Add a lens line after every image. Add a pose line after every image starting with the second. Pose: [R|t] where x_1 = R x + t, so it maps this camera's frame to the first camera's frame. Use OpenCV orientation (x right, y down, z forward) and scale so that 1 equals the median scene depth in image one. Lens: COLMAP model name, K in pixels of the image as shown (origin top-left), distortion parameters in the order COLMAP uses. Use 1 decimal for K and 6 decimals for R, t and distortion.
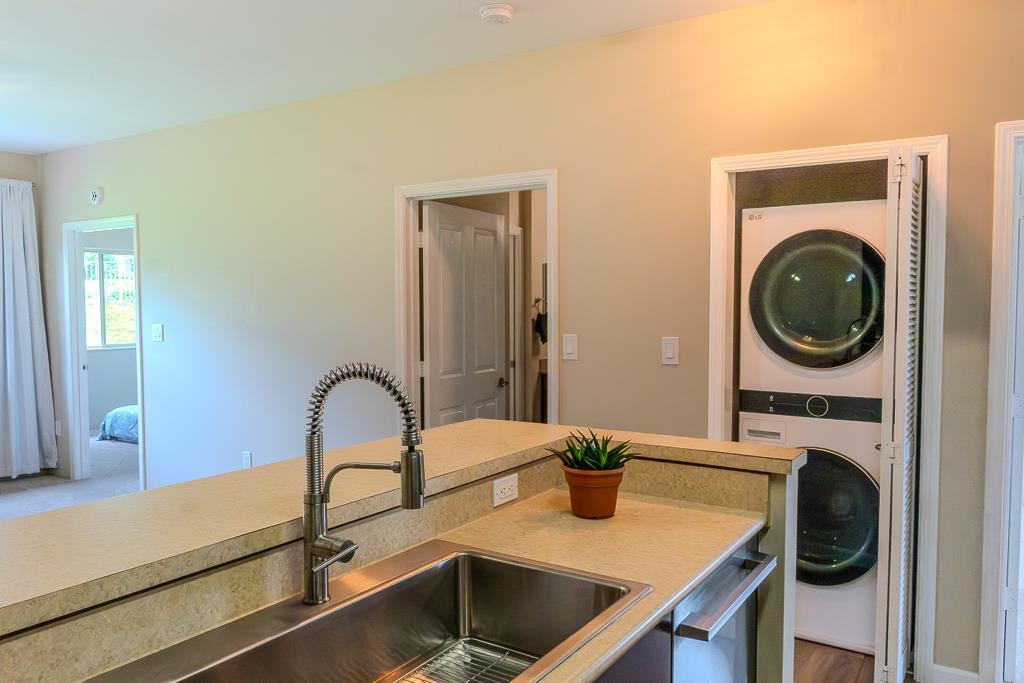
lens RADIAL K [[768.8, 0, 512.0], [0, 768.8, 341.5], [0, 0, 1]] dist [-0.010503, -0.002591]
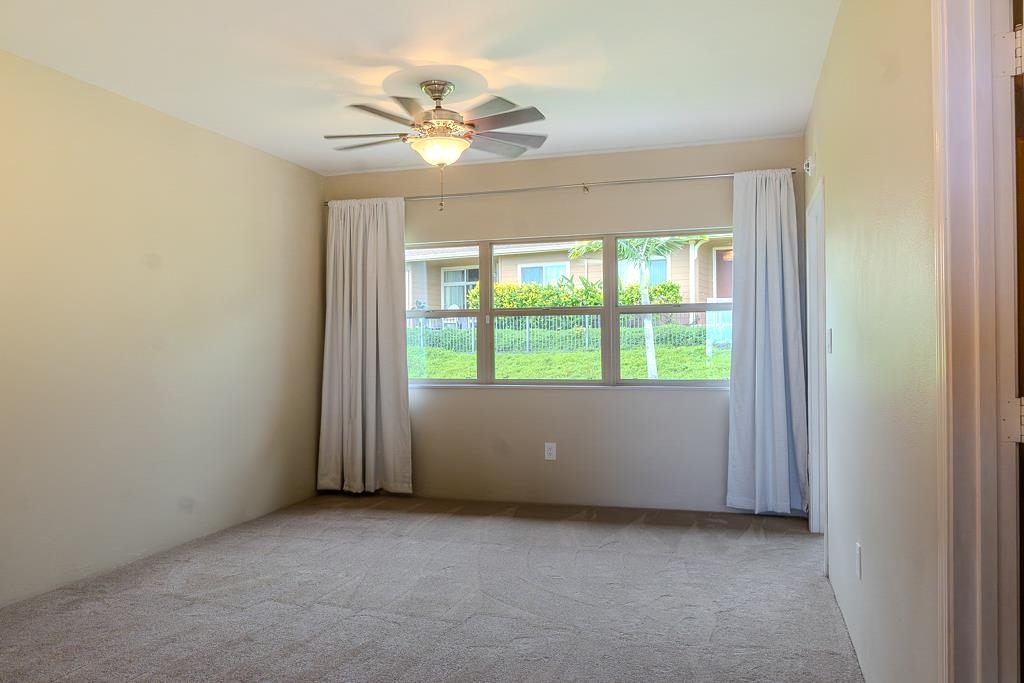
lens RADIAL K [[760.0, 0, 512.0], [0, 760.0, 341.5], [0, 0, 1]] dist [-0.004216, -0.001935]
pose [[0.270924, -0.005794, -0.962583, 0.185168], [-0.041710, 0.998972, -0.017752, 0.020873], [0.961697, 0.044959, 0.270404, 0.888609]]
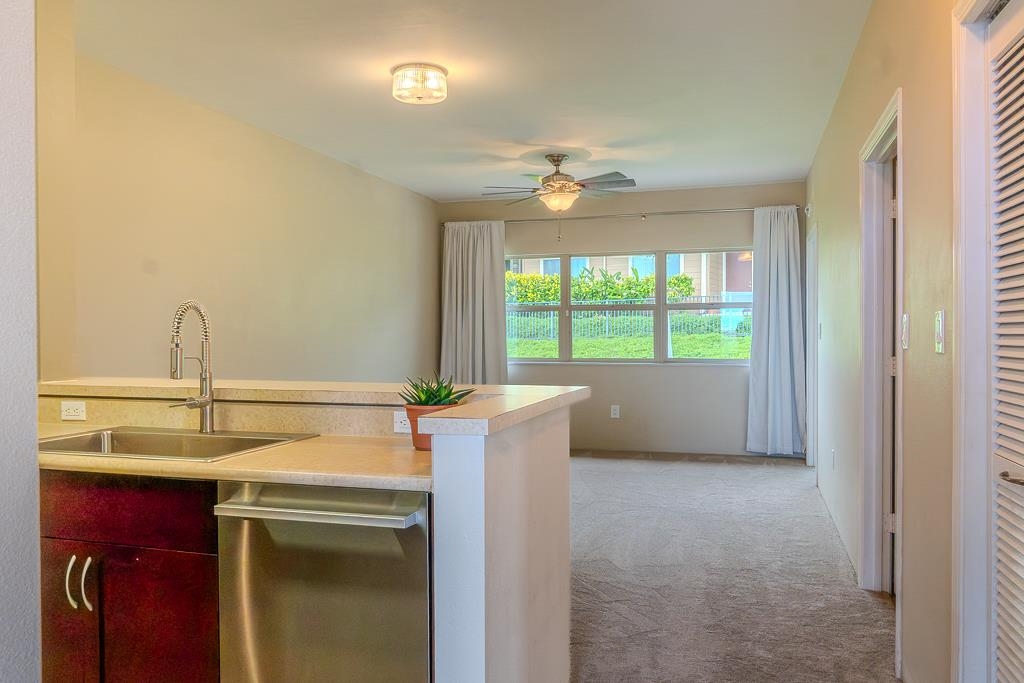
lens RADIAL K [[768.8, 0, 512.0], [0, 768.8, 341.5], [0, 0, 1]] dist [-0.010503, -0.002591]
pose [[0.270737, 0.012356, -0.962574, 0.718491], [-0.046741, 0.998907, -0.000325, 0.037014], [0.961518, 0.045080, 0.271019, 0.501141]]
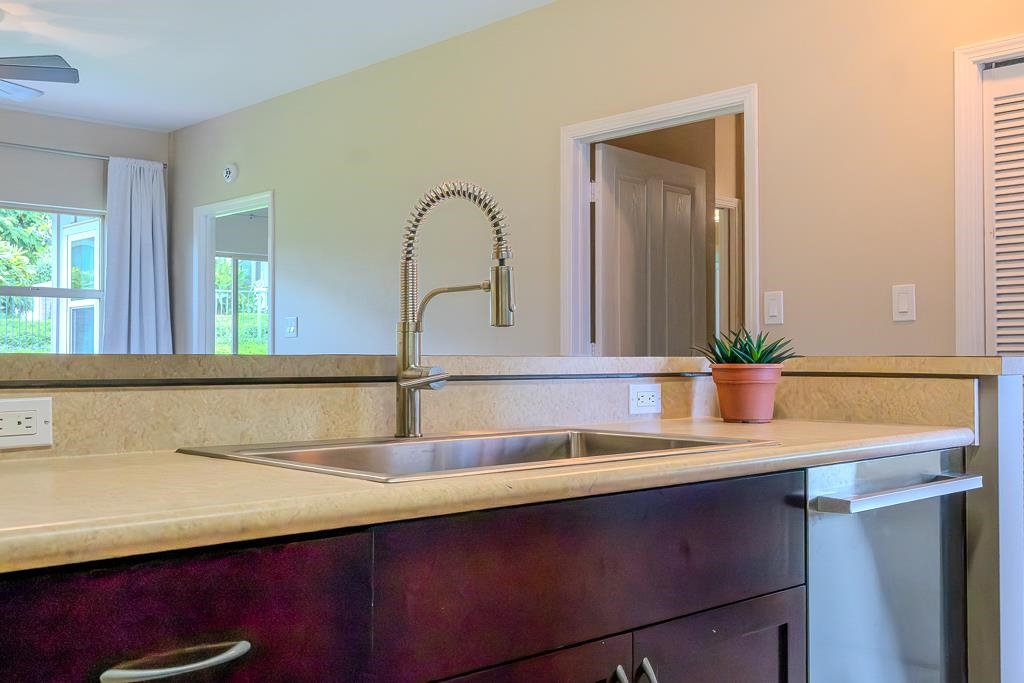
lens RADIAL K [[1052.5, 0, 512.0], [0, 1052.5, 341.5], [0, 0, 1]] dist [0.031107, -0.001901]
pose [[0.971711, -0.001130, -0.236169, 0.076106], [-0.015916, 0.997402, -0.070256, 0.130327], [0.235635, 0.072027, 0.969169, -0.104579]]
